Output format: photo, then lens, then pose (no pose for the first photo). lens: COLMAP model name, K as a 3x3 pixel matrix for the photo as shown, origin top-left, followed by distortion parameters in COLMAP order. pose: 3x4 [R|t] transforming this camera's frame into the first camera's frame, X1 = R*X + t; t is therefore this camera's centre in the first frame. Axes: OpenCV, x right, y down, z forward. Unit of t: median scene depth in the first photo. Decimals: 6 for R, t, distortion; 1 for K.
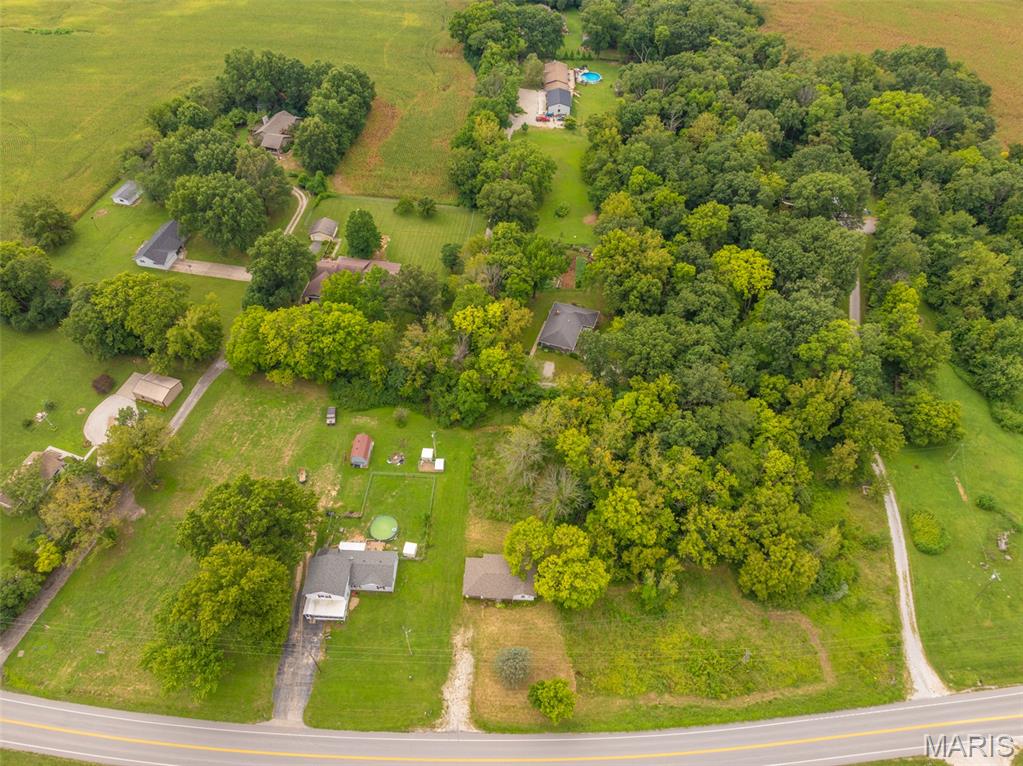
lens RADIAL K [[725.1, 0, 517.1], [0, 725.1, 373.4], [0, 0, 1]] dist [-0.043437, 0.013337]
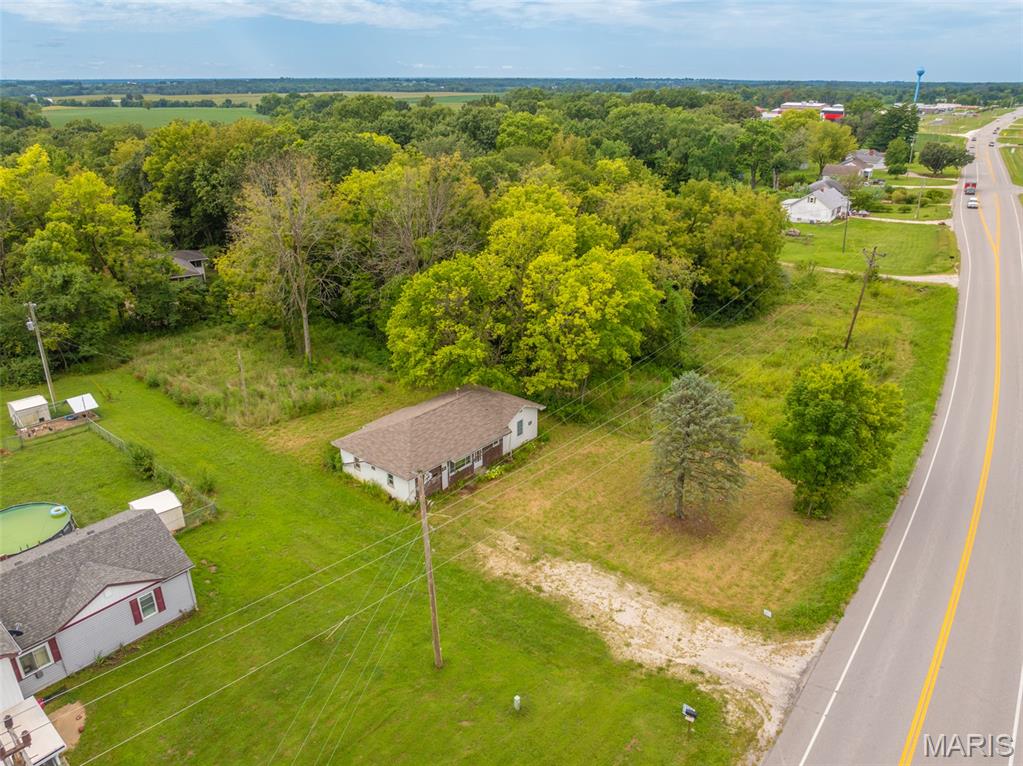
lens RADIAL K [[705.8, 0, 520.7], [0, 705.8, 384.0], [0, 0, 1]] dist [-0.038593, -0.000249]
pose [[0.610517, -0.313318, 0.727393, -0.273216], [0.595626, 0.786973, -0.160941, 0.370656], [-0.522013, 0.531512, 0.667081, 0.776815]]
